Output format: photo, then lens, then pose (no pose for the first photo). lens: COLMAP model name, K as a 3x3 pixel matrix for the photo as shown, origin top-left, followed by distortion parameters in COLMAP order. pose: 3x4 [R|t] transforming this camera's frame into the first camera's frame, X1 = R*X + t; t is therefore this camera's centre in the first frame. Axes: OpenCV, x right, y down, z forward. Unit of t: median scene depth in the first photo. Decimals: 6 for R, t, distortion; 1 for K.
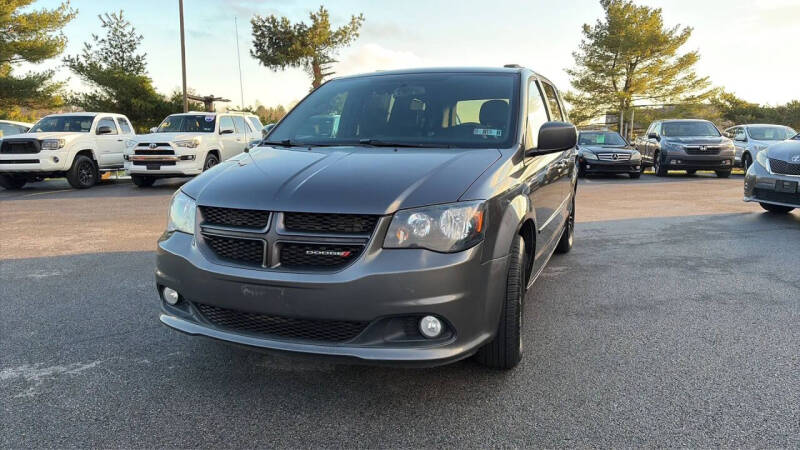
lens RADIAL K [[607.6, 0, 400.0], [0, 607.6, 225.0], [0, 0, 1]] dist [-0.009761, -0.004018]
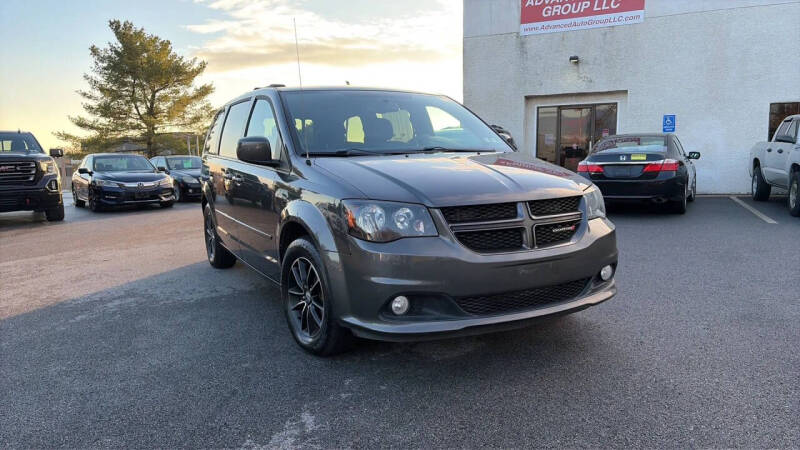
lens RADIAL K [[585.9, 0, 407.2], [0, 585.9, 244.1], [0, 0, 1]] dist [0.073058, -0.055863]
pose [[0.645222, -0.131881, 0.752526, -0.133937], [0.142259, 0.988501, 0.051262, -0.003459], [-0.750633, 0.073978, 0.656564, 0.046348]]
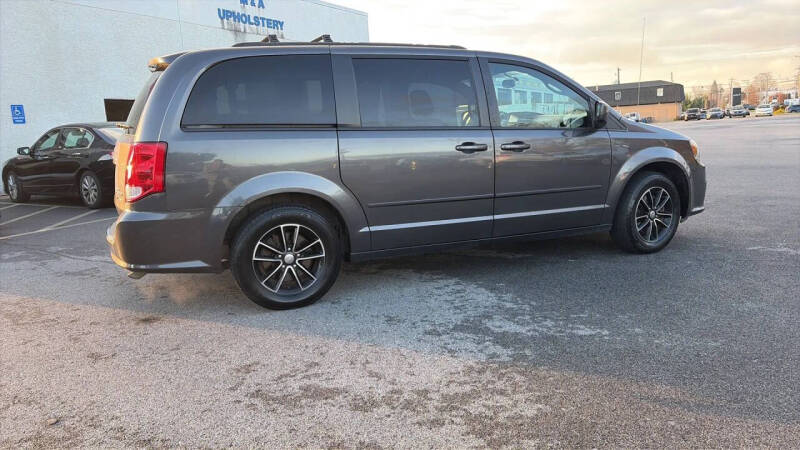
lens RADIAL K [[592.3, 0, 400.0], [0, 592.3, 225.0], [0, 0, 1]] dist [0.034585, -0.001525]
pose [[-0.701881, -0.091703, 0.706366, -0.128245], [0.155248, 0.948142, 0.277353, -0.053655], [-0.695170, 0.304330, -0.651246, 0.351491]]
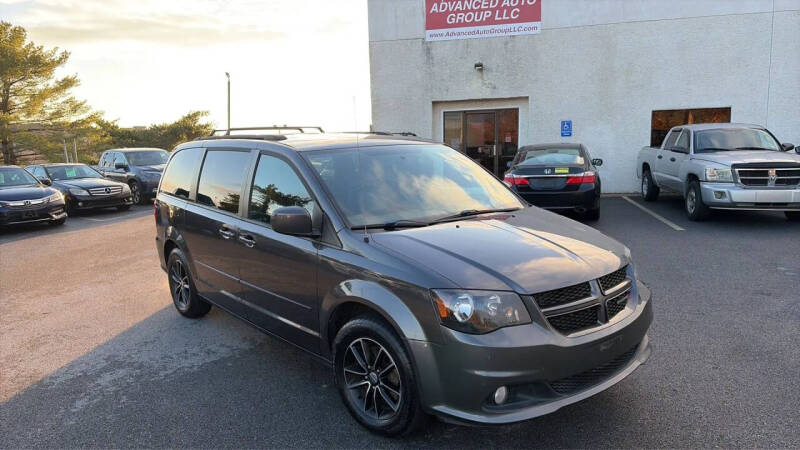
lens RADIAL K [[584.9, 0, 392.3], [0, 584.9, 245.2], [0, 0, 1]] dist [0.063896, -0.038856]
pose [[0.483105, -0.180895, 0.856672, -0.155207], [0.171273, 0.979047, 0.110149, -0.032042], [-0.858647, 0.093511, 0.503964, 0.081599]]
